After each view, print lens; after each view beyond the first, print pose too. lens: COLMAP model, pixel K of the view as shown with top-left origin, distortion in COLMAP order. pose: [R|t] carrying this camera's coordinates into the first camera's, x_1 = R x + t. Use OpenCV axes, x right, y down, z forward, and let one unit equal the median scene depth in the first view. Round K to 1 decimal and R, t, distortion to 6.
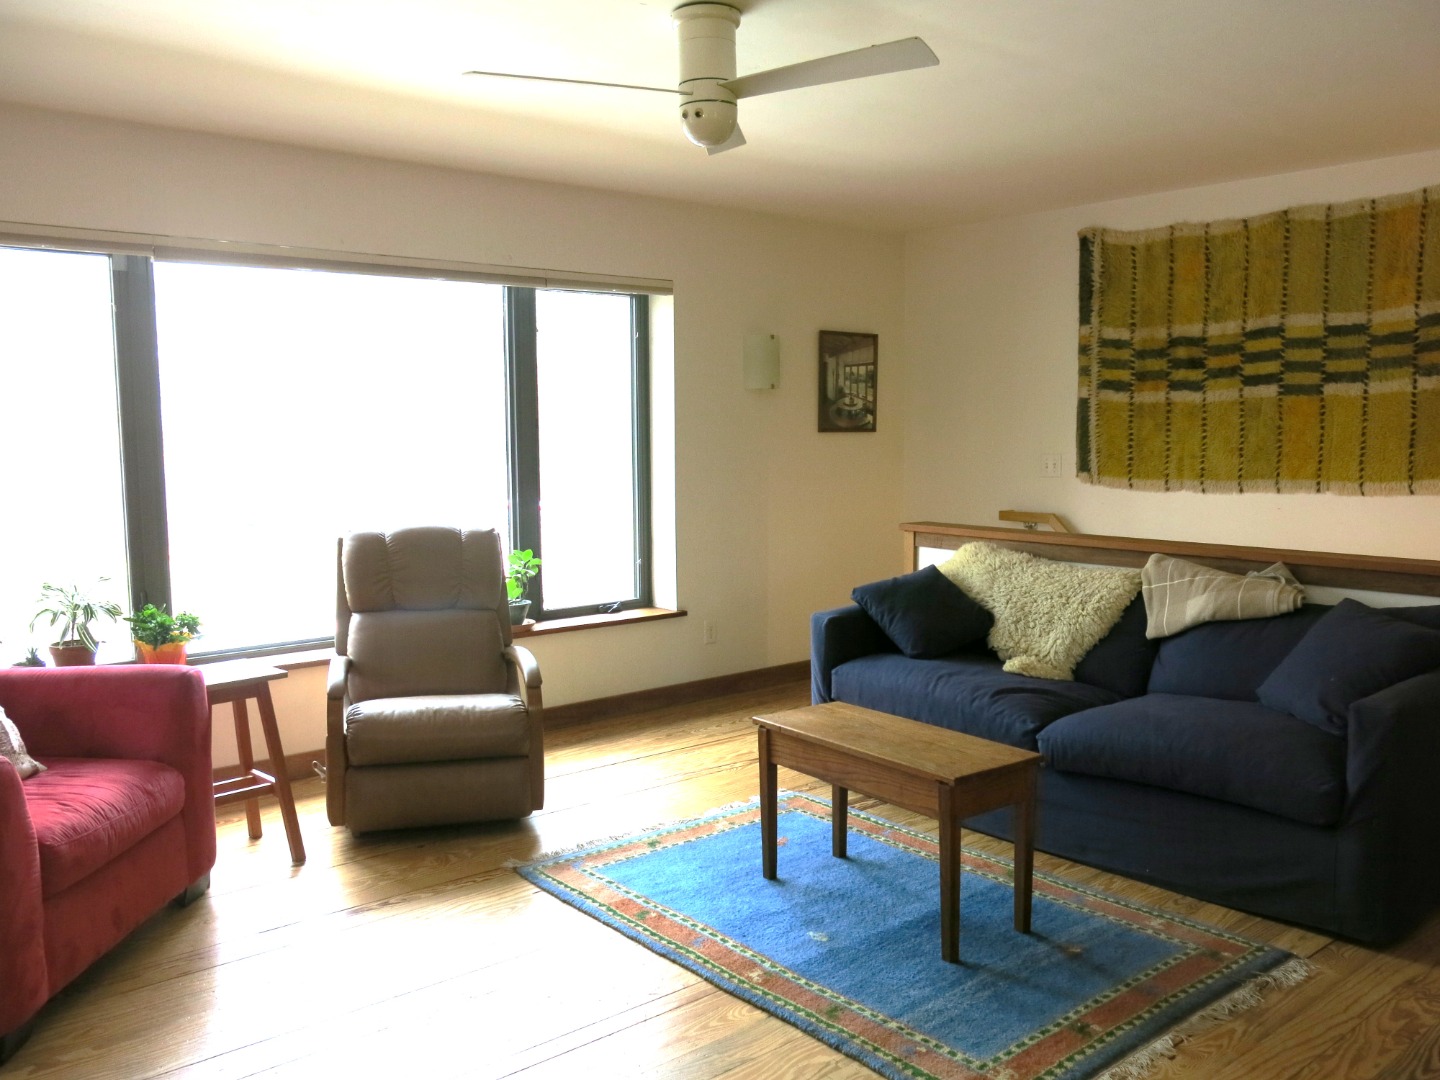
lens RADIAL K [[1206.2, 0, 752.5], [0, 1206.2, 546.9], [0, 0, 1]] dist [-0.010939, -0.004596]
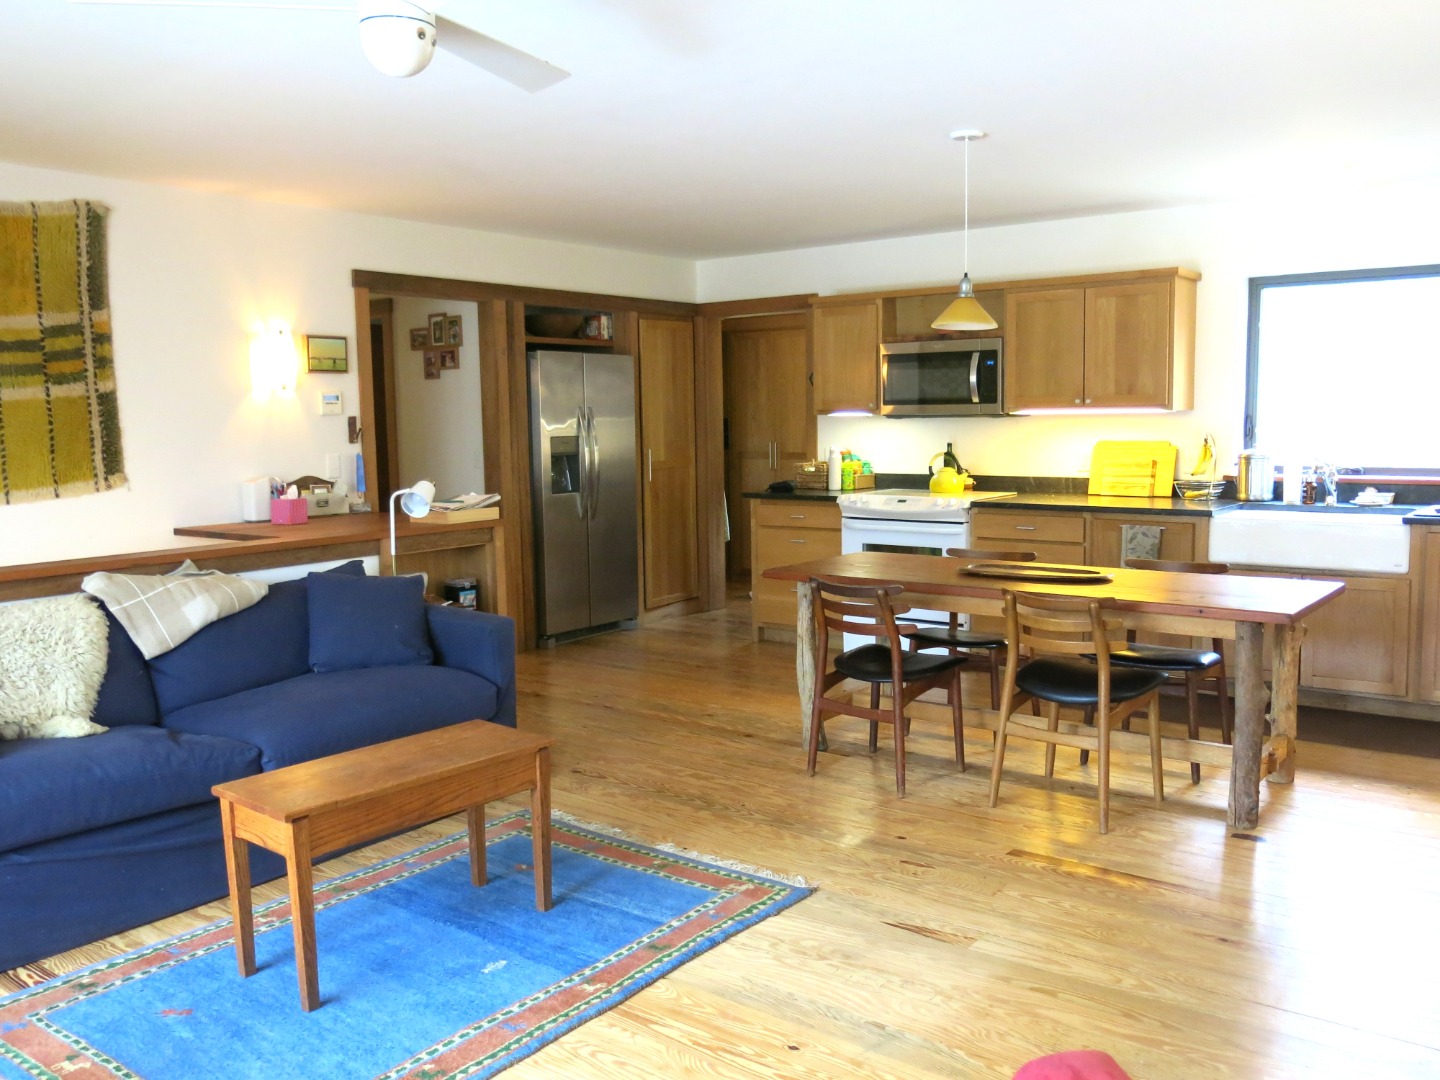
lens RADIAL K [[1213.0, 0, 720.0], [0, 1213.0, 540.0], [0, 0, 1]] dist [-0.012272, -0.000712]
pose [[-0.194147, -0.094912, 0.976370, -0.584320], [0.119156, 0.985657, 0.119508, -0.064914], [-0.973709, 0.139543, -0.180053, 0.638723]]
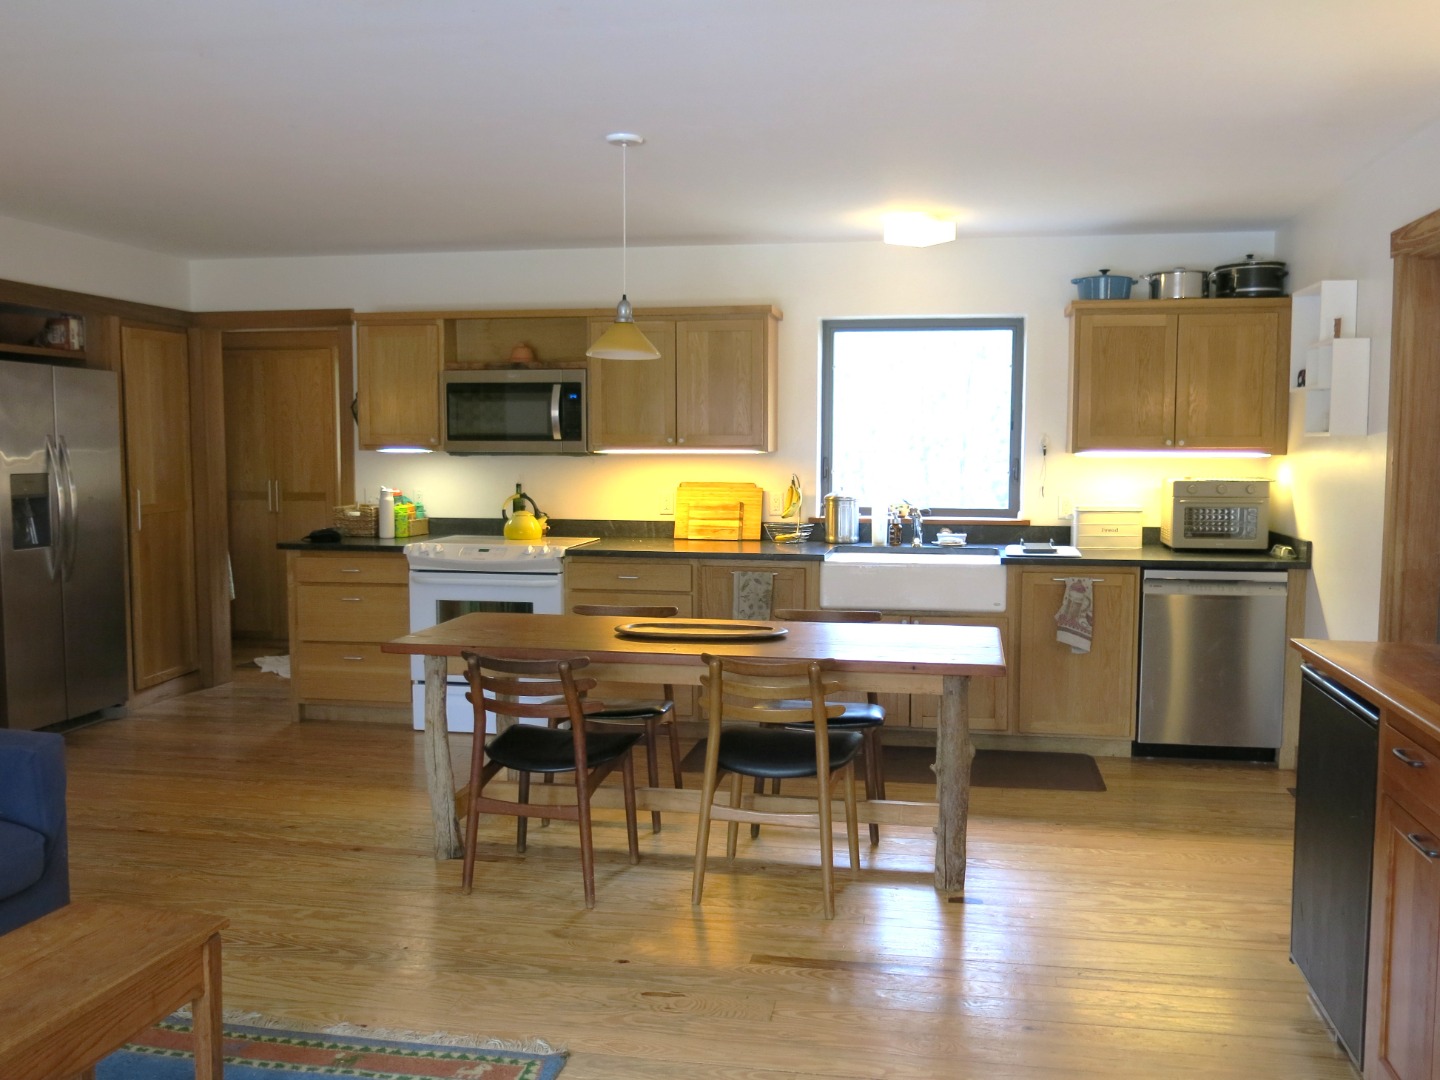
lens RADIAL K [[1248.3, 0, 720.0], [0, 1248.3, 540.0], [0, 0, 1]] dist [-0.003582, 0.007066]
pose [[-0.615621, -0.058400, 0.785875, -0.400074], [0.083435, 0.986815, 0.138692, -0.081938], [-0.783613, 0.150951, -0.602631, 0.745874]]
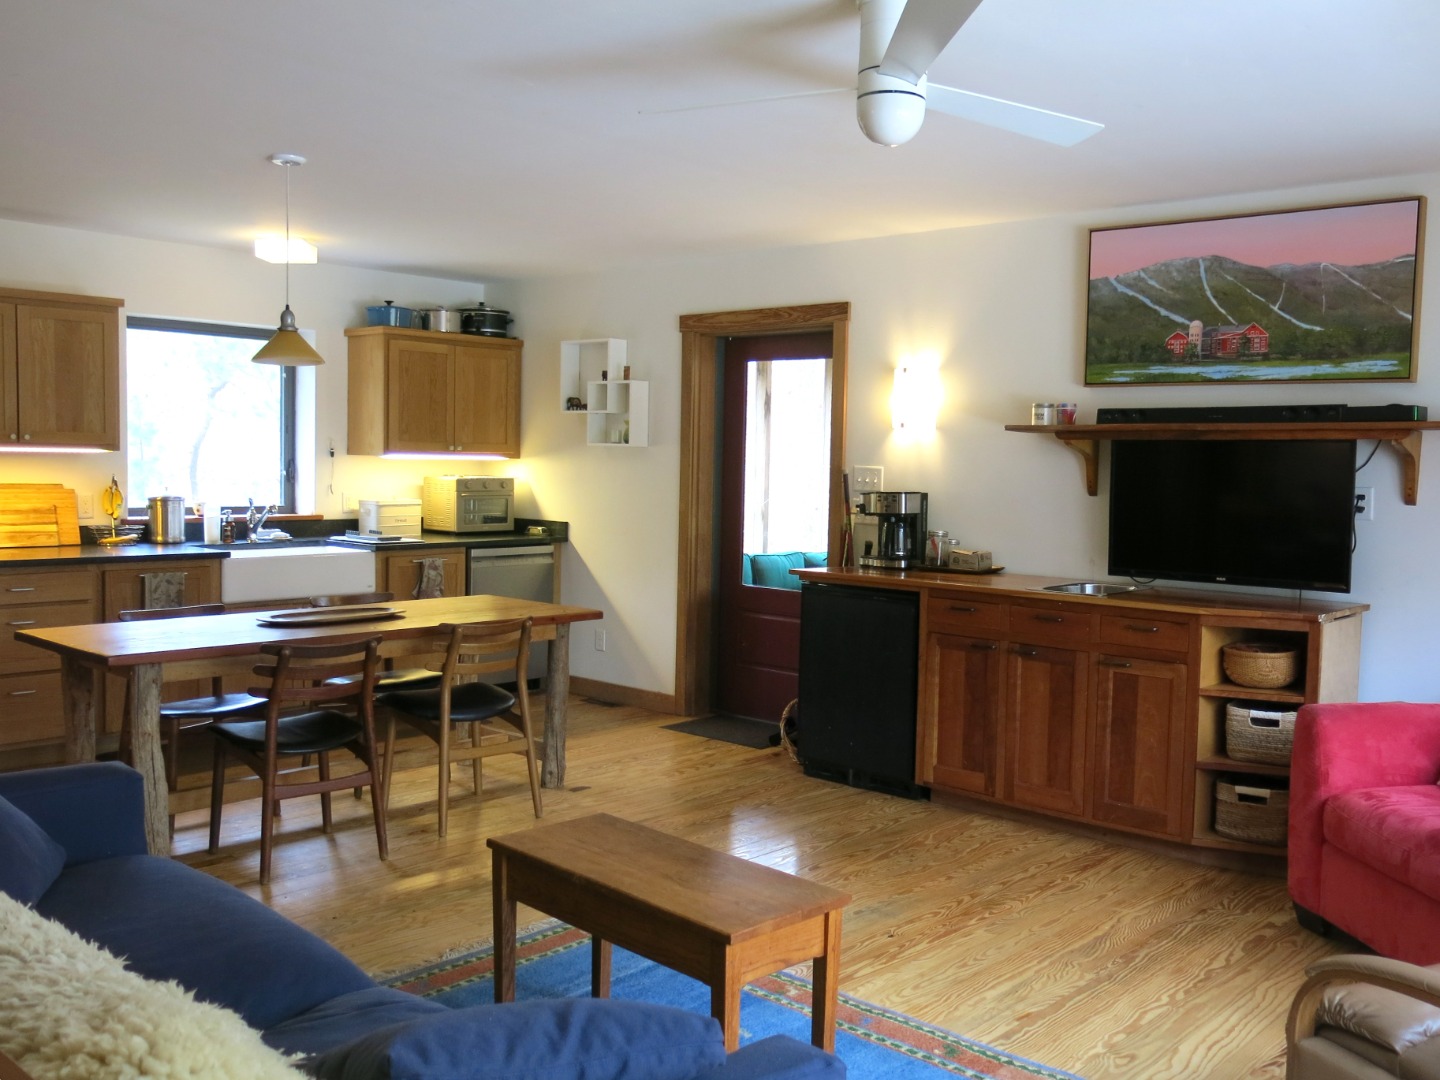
lens RADIAL K [[1328.6, 0, 759.4], [0, 1328.6, 539.7], [0, 0, 1]] dist [-0.017890, -0.014697]
pose [[-0.991721, -0.008219, -0.128146, 0.113734], [-0.029523, 0.985809, 0.165254, -0.136271], [0.124970, 0.167669, -0.977890, 1.281159]]
